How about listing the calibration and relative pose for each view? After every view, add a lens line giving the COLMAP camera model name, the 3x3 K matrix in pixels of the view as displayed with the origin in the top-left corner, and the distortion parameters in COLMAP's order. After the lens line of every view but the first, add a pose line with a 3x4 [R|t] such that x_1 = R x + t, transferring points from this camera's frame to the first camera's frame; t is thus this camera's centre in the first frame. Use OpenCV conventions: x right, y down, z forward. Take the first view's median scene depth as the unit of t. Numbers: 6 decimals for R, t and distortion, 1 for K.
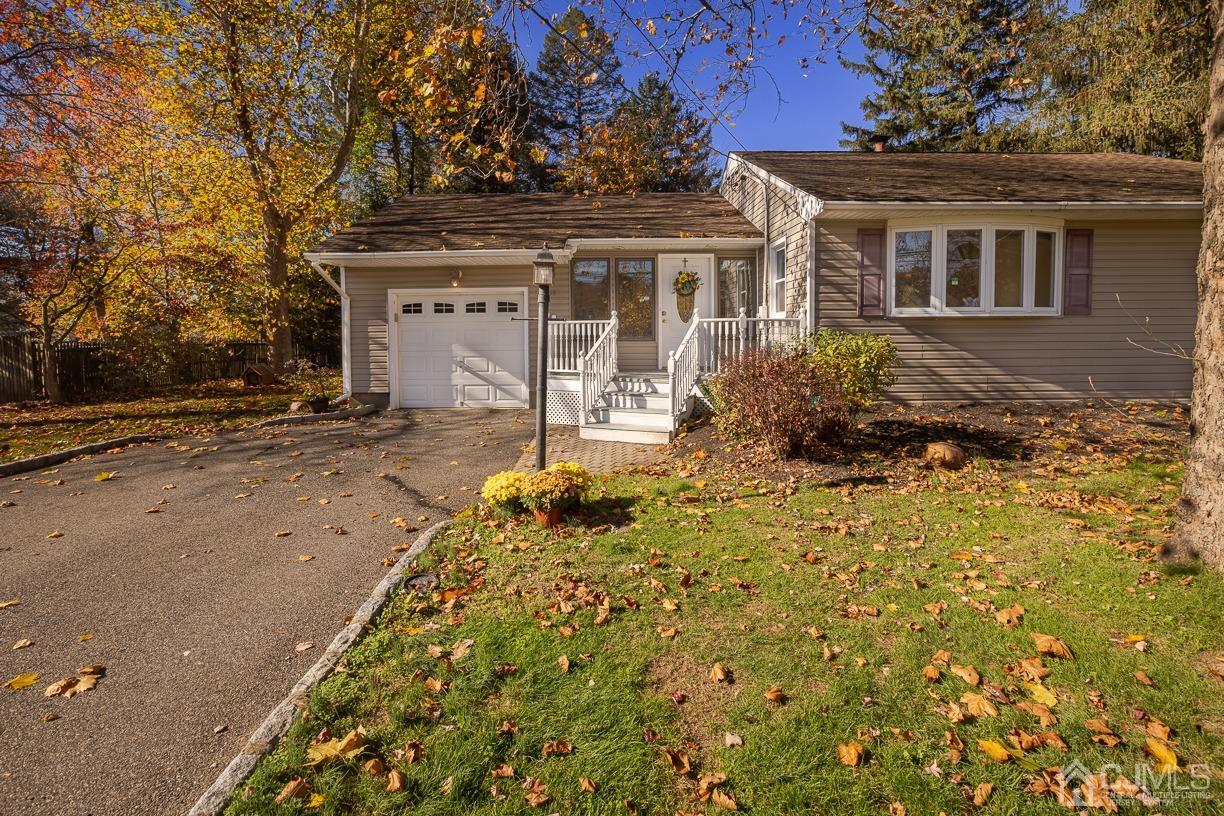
lens RADIAL K [[587.8, 0, 612.3], [0, 587.8, 361.5], [0, 0, 1]] dist [-0.029813, 0.000186]
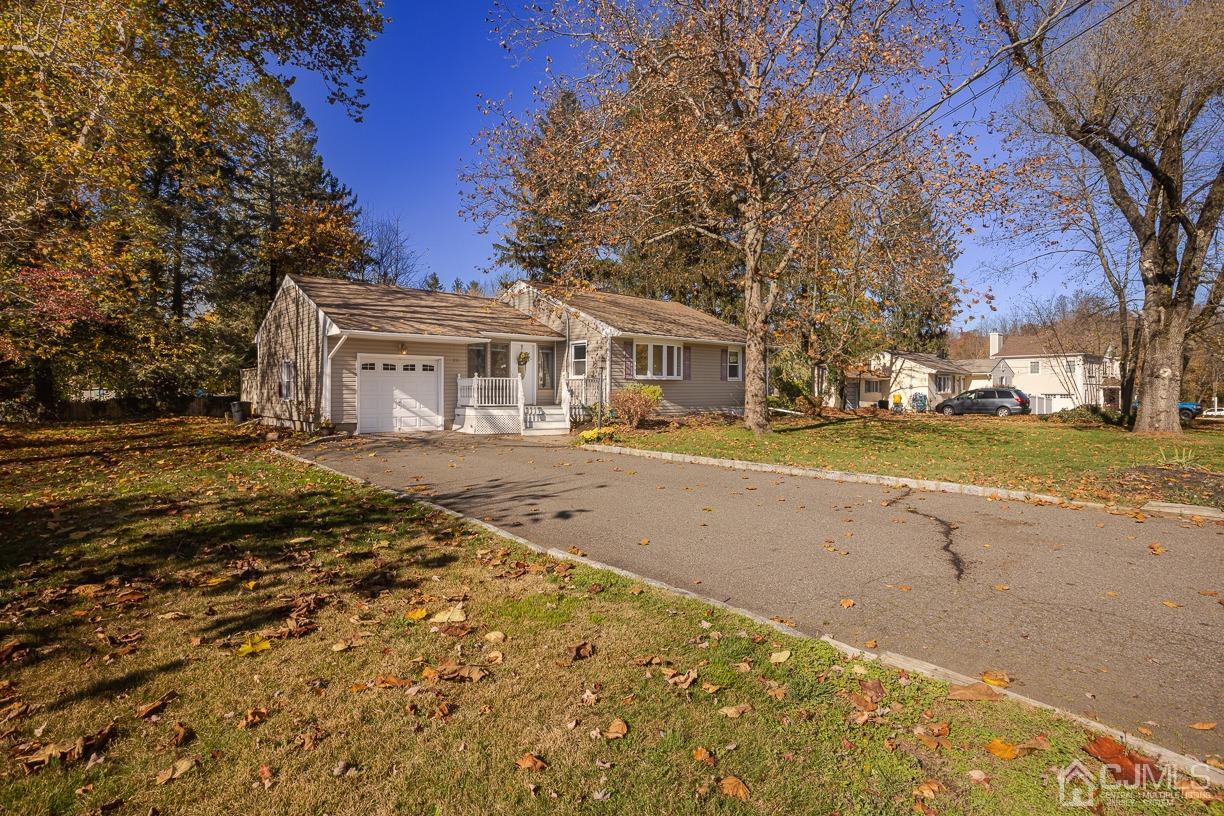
lens RADIAL K [[587.8, 0, 612.3], [0, 587.8, 361.5], [0, 0, 1]] dist [-0.029813, 0.000186]
pose [[0.743490, 0.040424, 0.667524, -0.960278], [0.028510, 0.995348, -0.092032, 0.057565], [-0.668139, 0.087456, 0.738879, -0.581503]]
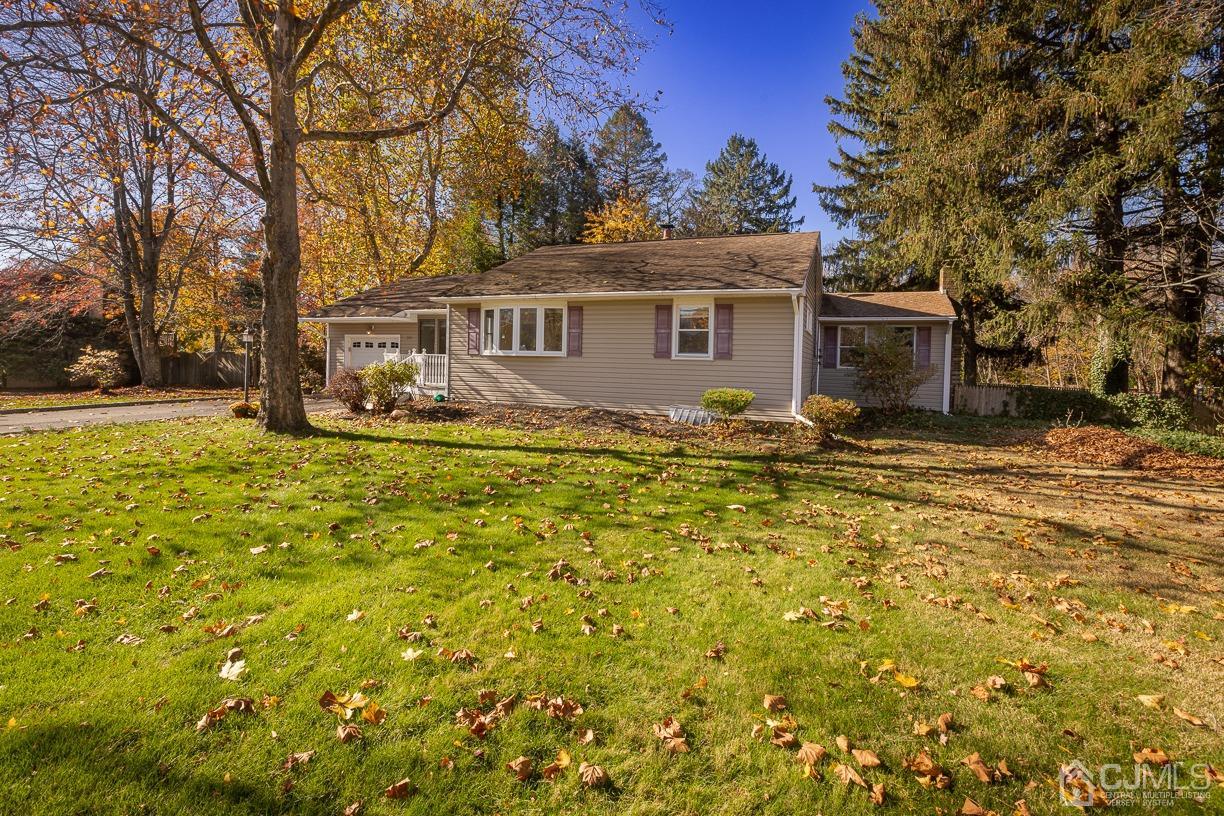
lens RADIAL K [[599.9, 0, 607.9], [0, 599.9, 365.8], [0, 0, 1]] dist [-0.098140, -0.000019]
pose [[0.917412, 0.032480, -0.396612, 1.275494], [-0.050755, 0.998074, -0.035665, 0.004674], [0.394689, 0.052850, 0.917293, -0.471012]]
